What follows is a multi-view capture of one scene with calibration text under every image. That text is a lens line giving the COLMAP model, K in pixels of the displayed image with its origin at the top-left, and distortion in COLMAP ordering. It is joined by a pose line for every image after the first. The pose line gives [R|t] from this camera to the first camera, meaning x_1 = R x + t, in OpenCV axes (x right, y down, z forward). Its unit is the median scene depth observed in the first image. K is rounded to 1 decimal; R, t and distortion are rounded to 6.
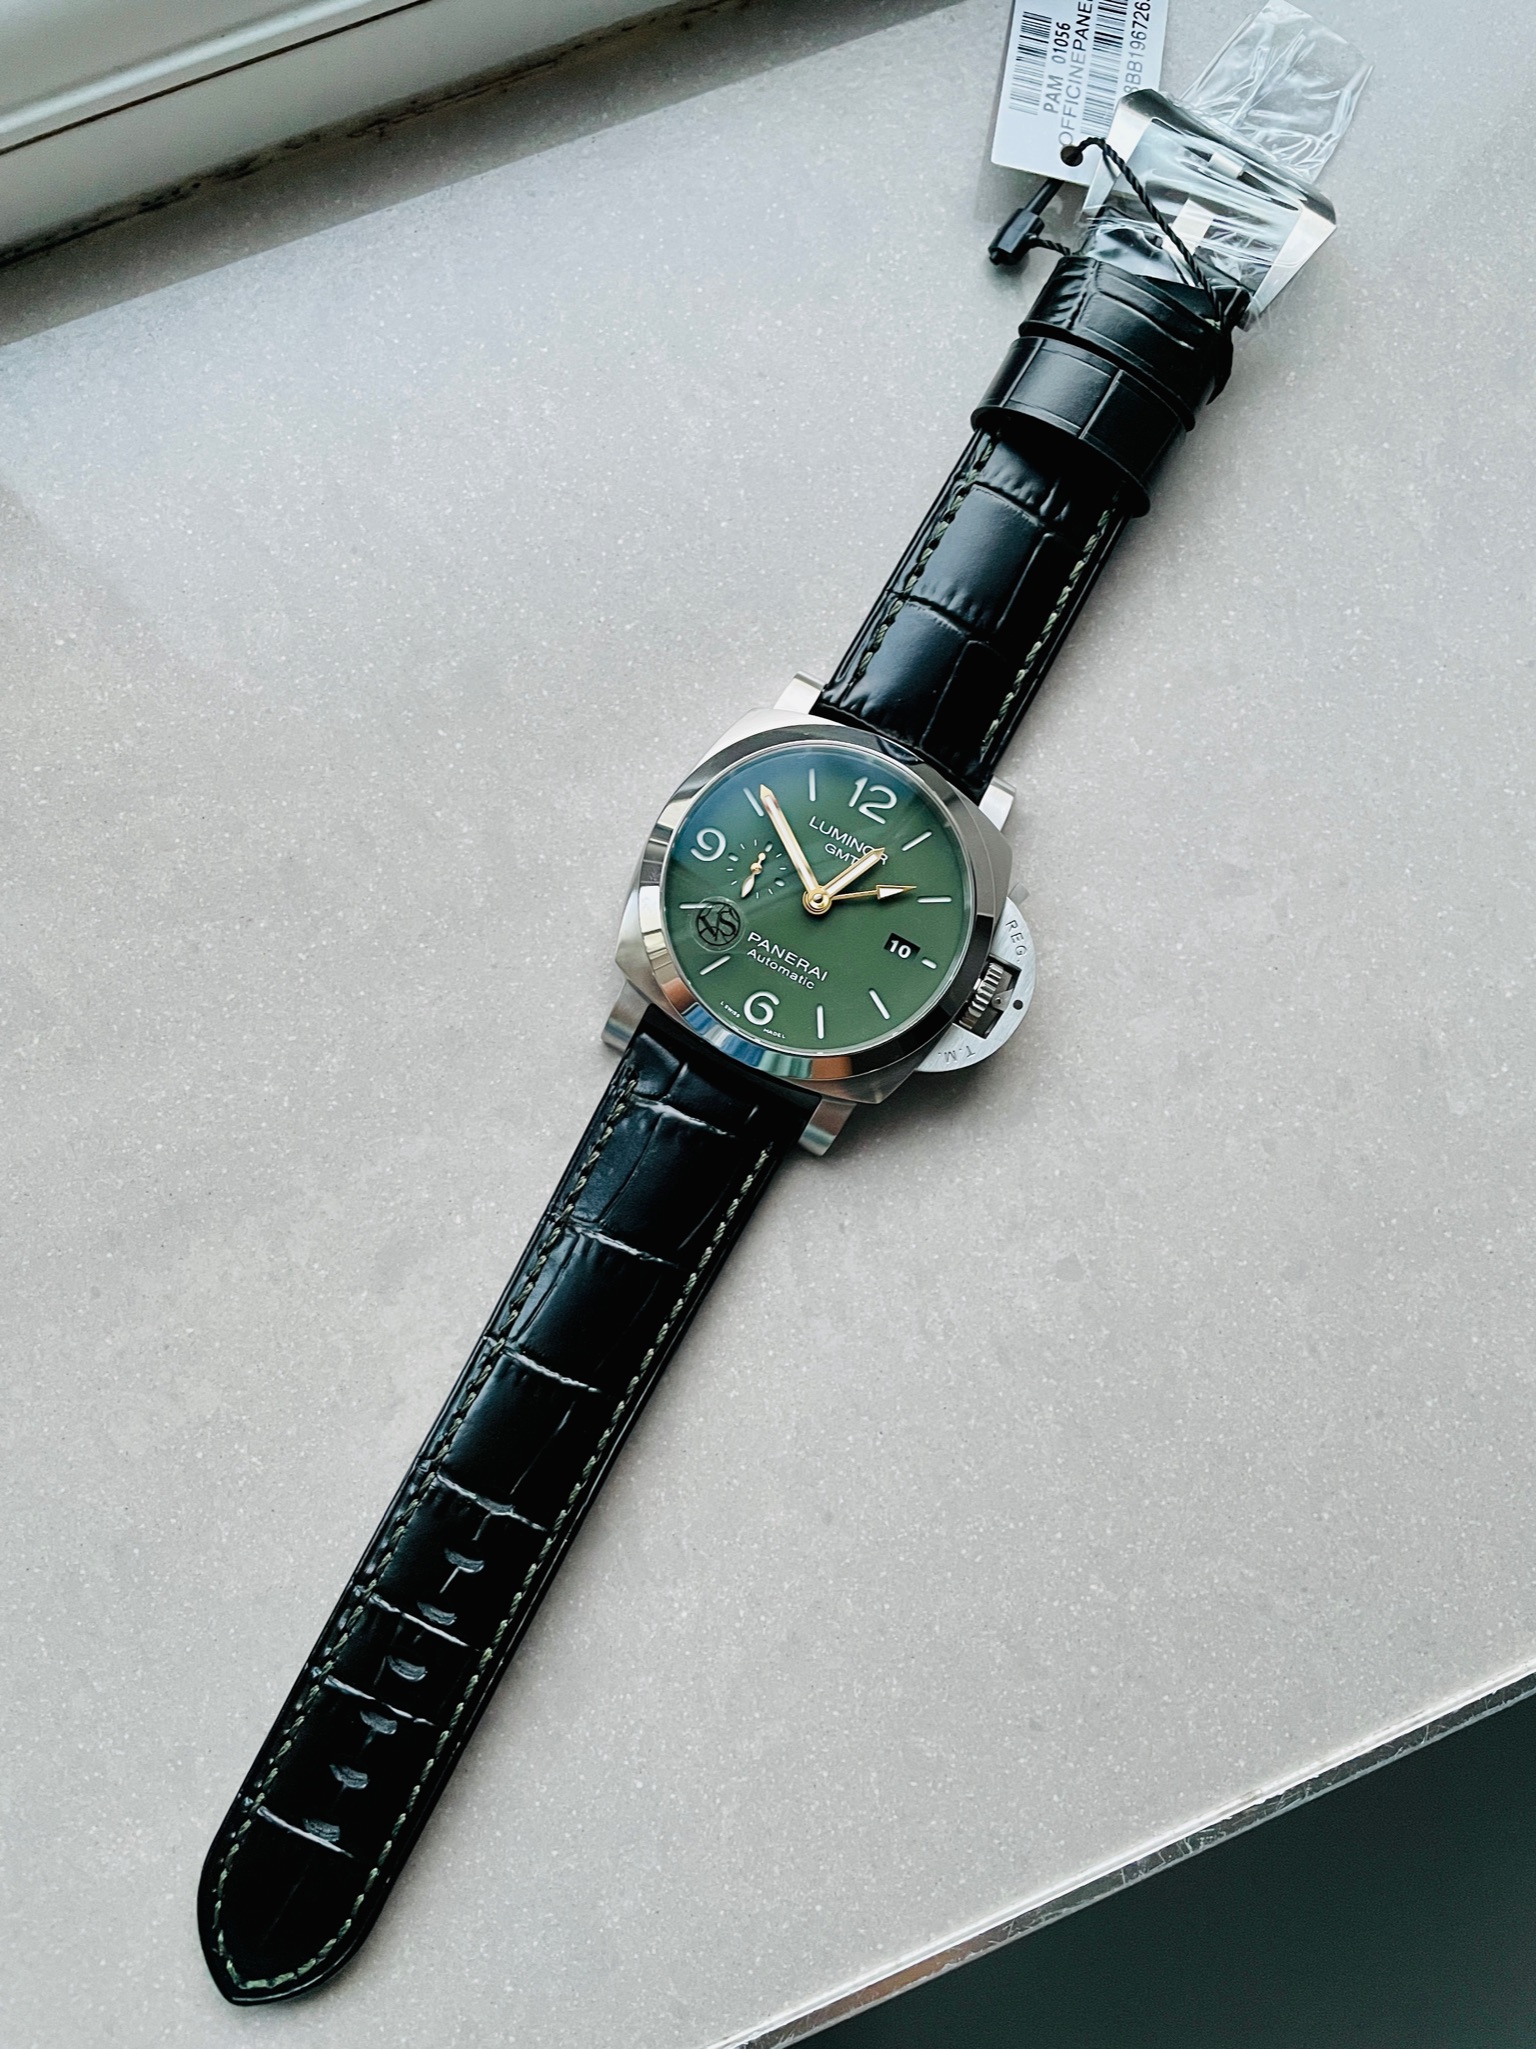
lens RADIAL K [[1648.4, 0, 774.5], [0, 1648.4, 1010.3], [0, 0, 1]] dist [0.081129, -0.138277]
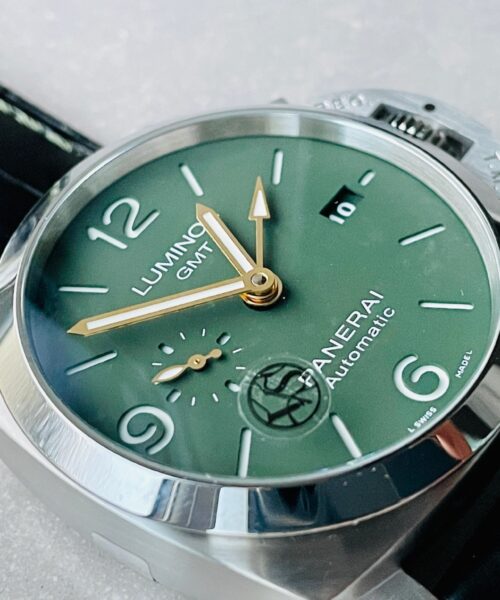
lens RADIAL K [[1246.5, 0, 248.7], [0, 1246.5, 300.1], [0, 0, 1]] dist [0.079947, 0.143135]
pose [[0.126600, -0.815408, 0.564874, -0.245609], [0.991922, 0.108635, -0.065493, -0.036651], [-0.007962, 0.568602, 0.822574, 0.569455]]
